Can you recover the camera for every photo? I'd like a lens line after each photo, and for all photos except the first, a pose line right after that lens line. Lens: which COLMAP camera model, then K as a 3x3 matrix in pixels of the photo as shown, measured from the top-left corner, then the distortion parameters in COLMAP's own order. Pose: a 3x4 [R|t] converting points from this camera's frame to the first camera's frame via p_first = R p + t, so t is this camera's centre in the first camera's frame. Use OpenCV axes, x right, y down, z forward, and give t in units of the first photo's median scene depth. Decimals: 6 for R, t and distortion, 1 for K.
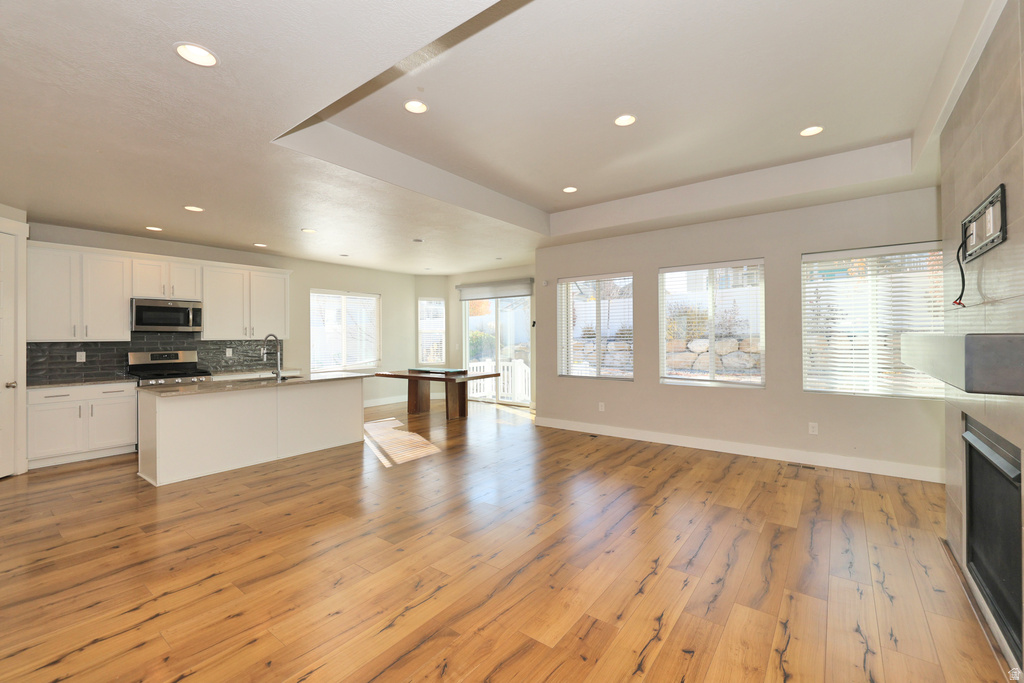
lens RADIAL K [[434.2, 0, 517.0], [0, 434.2, 335.5], [0, 0, 1]] dist [0.001275, -0.000003]
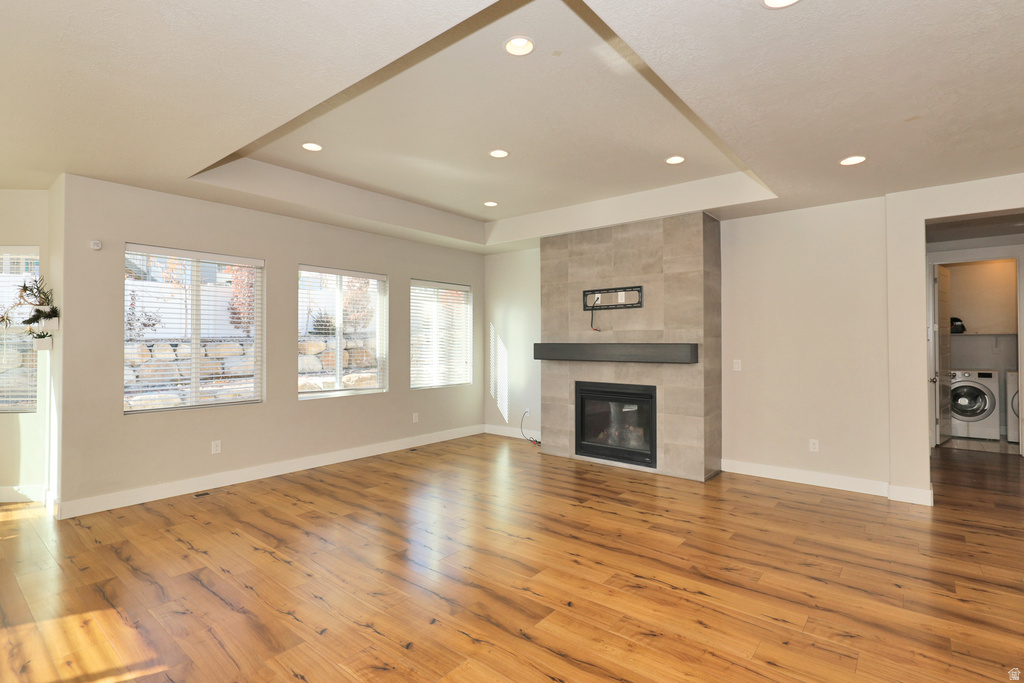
lens RADIAL K [[501.1, 0, 505.6], [0, 501.1, 337.1], [0, 0, 1]] dist [0.001216, 0.000605]
pose [[0.043579, 0.017767, 0.998892, -0.648873], [-0.001774, 0.999842, -0.017707, 0.004521], [-0.999048, -0.001001, 0.043603, 0.571828]]
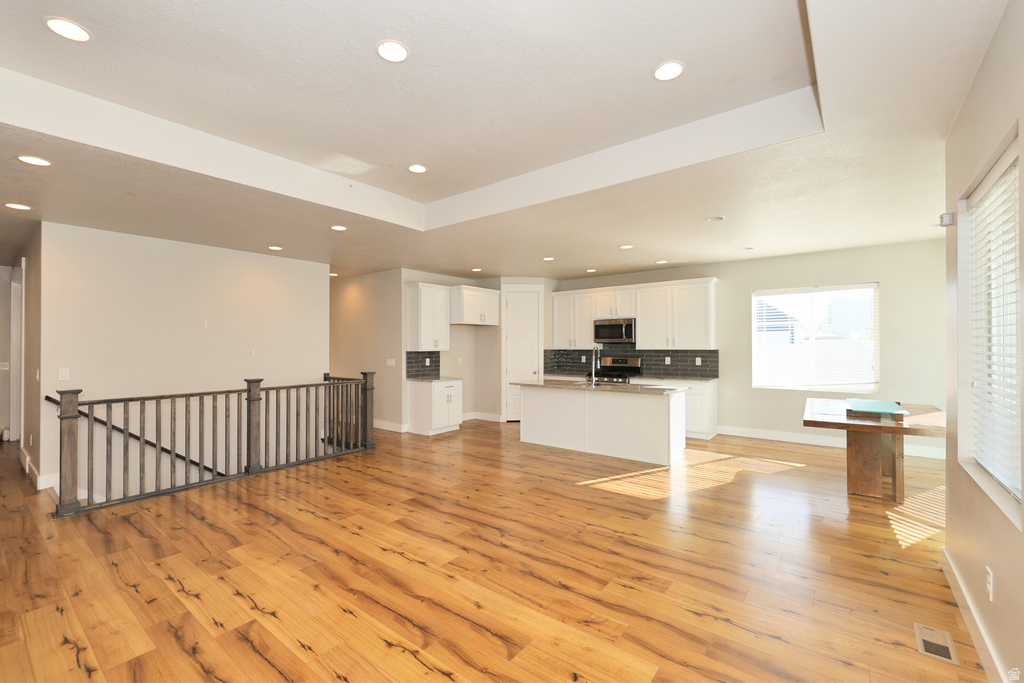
lens RADIAL K [[431.2, 0, 492.7], [0, 431.2, 329.6], [0, 0, 1]] dist [0.000009, -0.000221]
pose [[-0.041264, -0.031267, -0.998659, 0.589998], [0.006713, 0.999479, -0.031570, -0.011107], [0.999126, -0.008007, -0.041032, 0.737229]]
